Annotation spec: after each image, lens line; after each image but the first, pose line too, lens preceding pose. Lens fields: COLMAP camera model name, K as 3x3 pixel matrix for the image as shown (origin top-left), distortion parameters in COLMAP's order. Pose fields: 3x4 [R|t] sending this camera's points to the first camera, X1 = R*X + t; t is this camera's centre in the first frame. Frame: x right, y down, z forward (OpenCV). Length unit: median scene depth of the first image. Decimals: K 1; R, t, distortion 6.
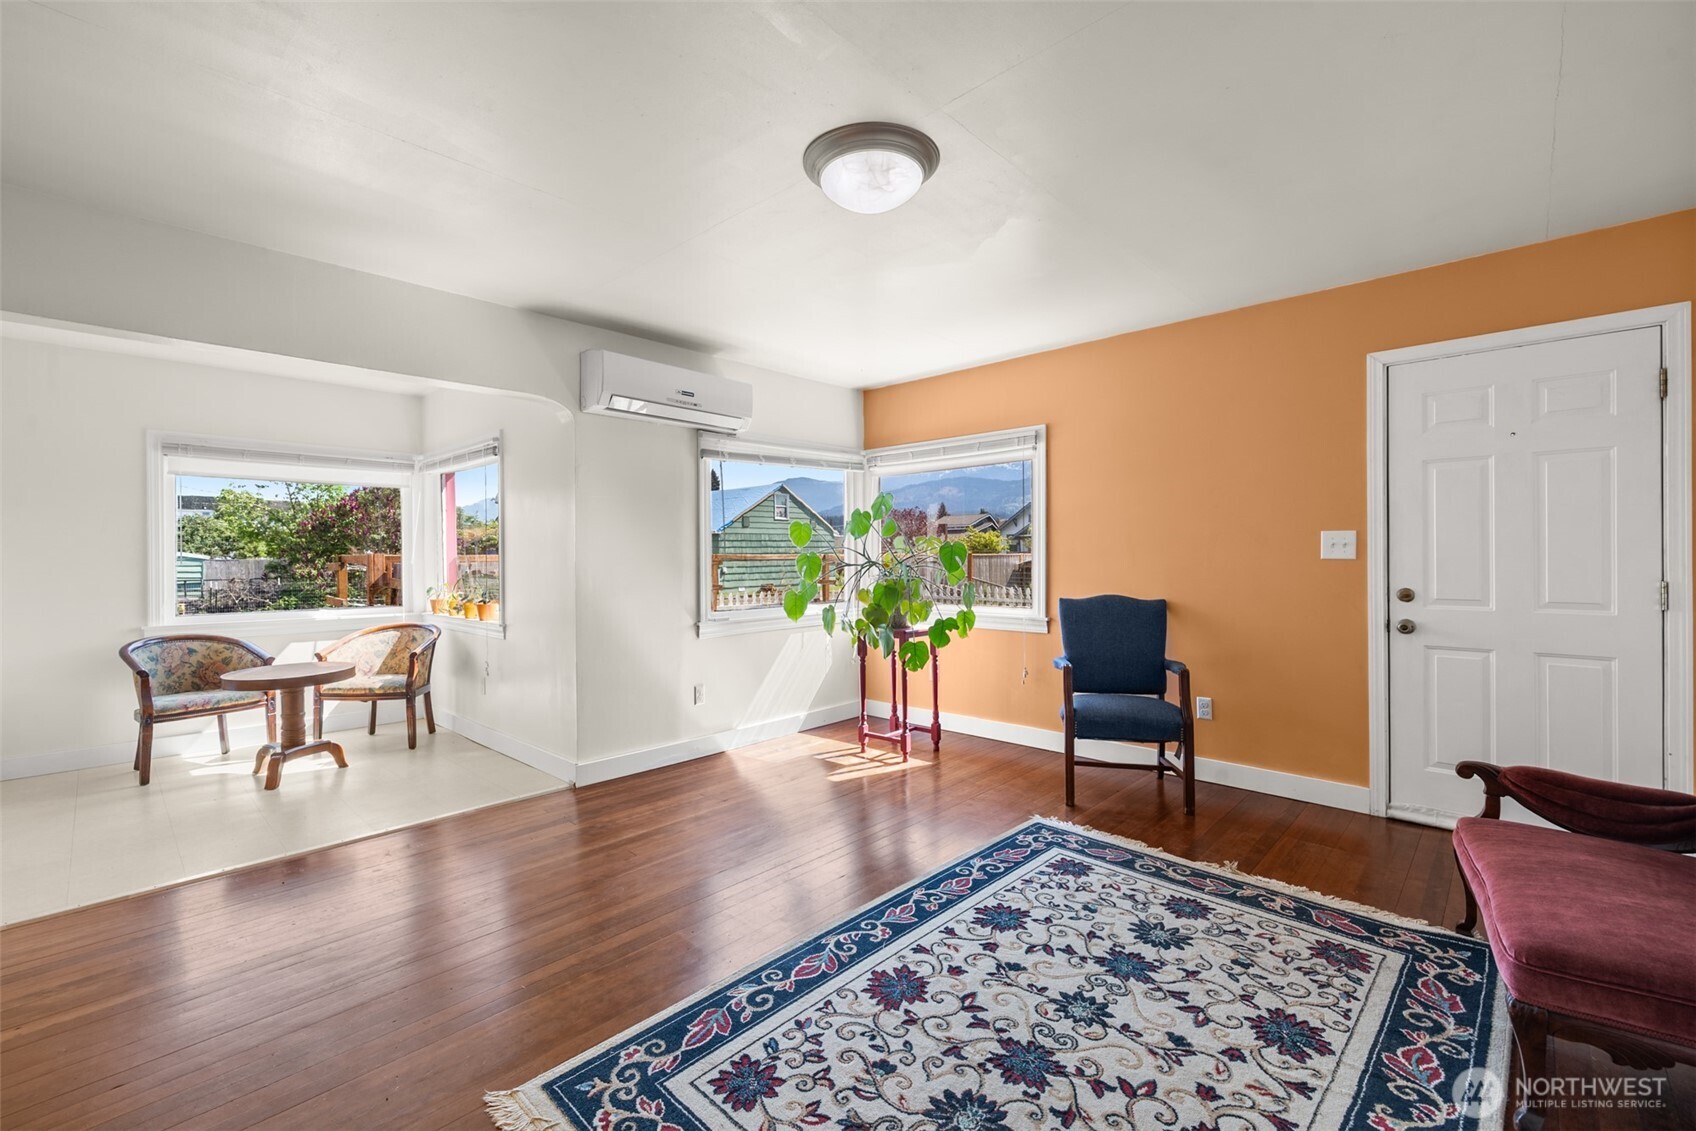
lens RADIAL K [[713.3, 0, 844.3], [0, 713.3, 550.0], [0, 0, 1]] dist [0.000633, -0.000448]
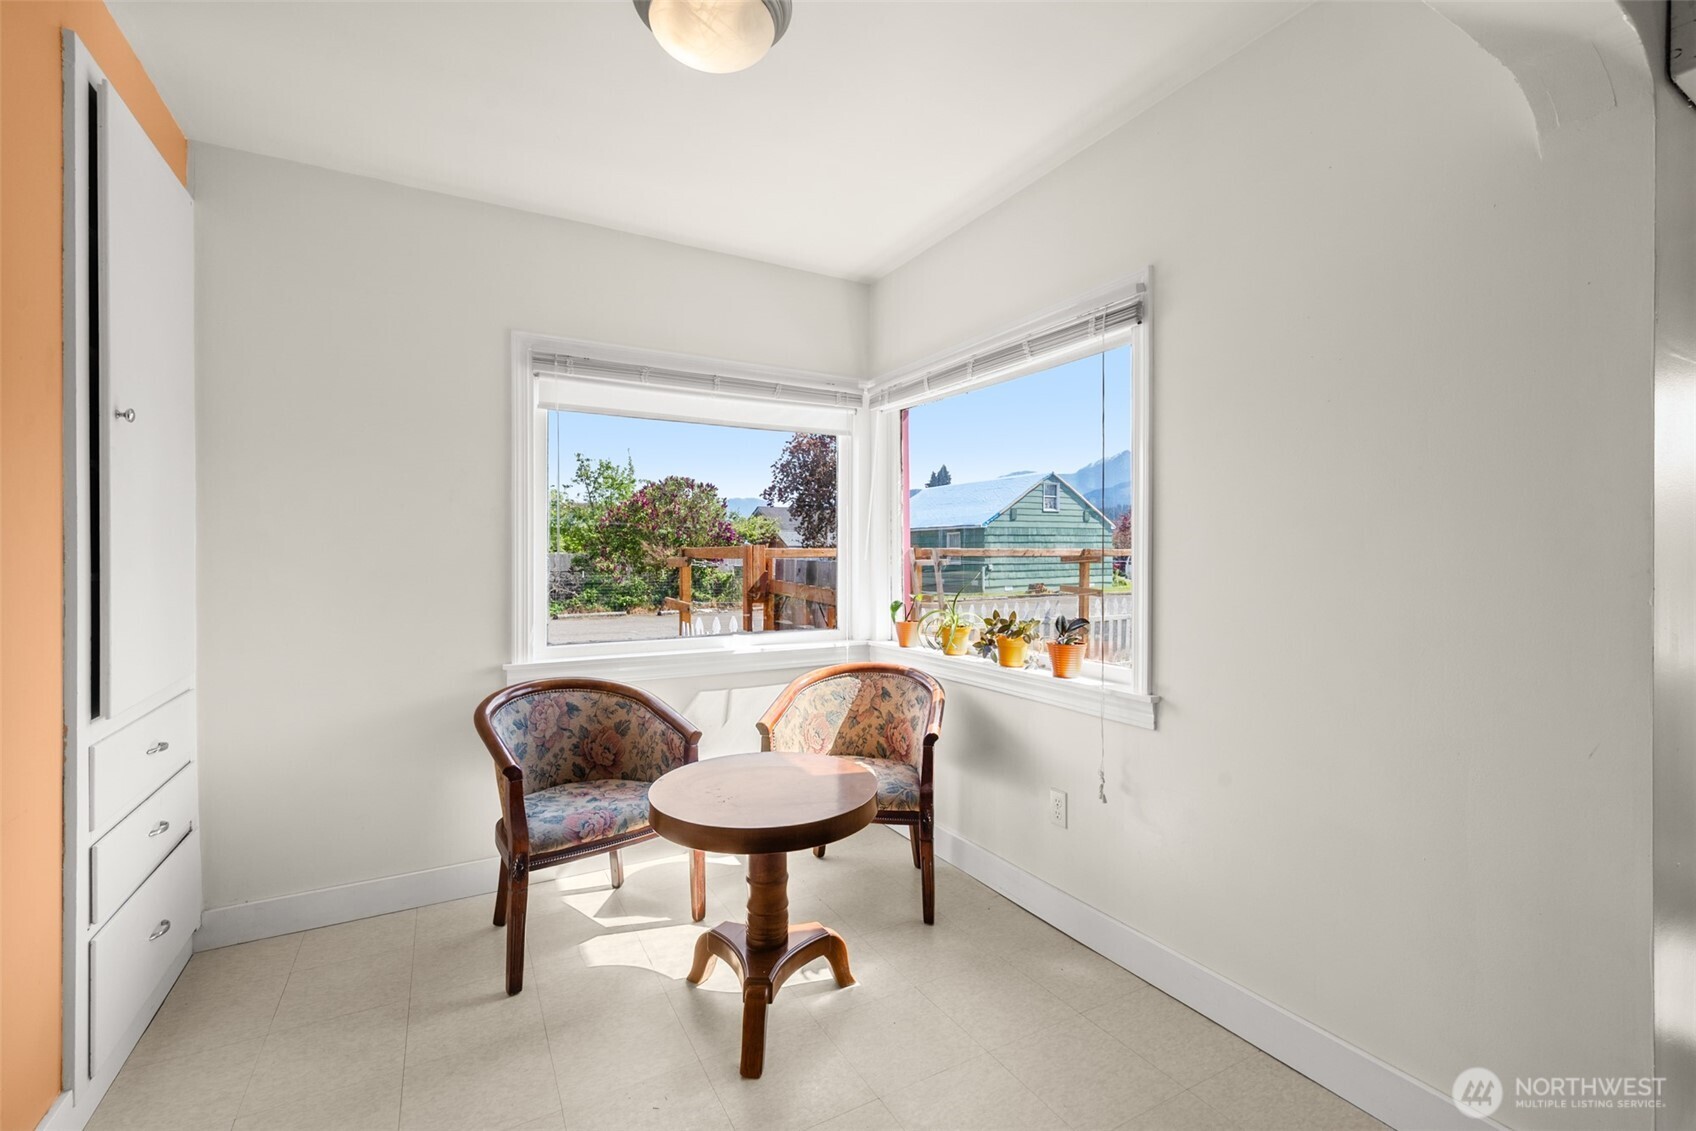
lens RADIAL K [[711.2, 0, 841.6], [0, 711.2, 540.6], [0, 0, 1]] dist [0.001391, 0.000280]
pose [[0.954473, -0.001583, -0.298292, -0.734753], [-0.000821, 0.999968, -0.007935, 0.012492], [0.298295, 0.007818, 0.954442, 0.706003]]
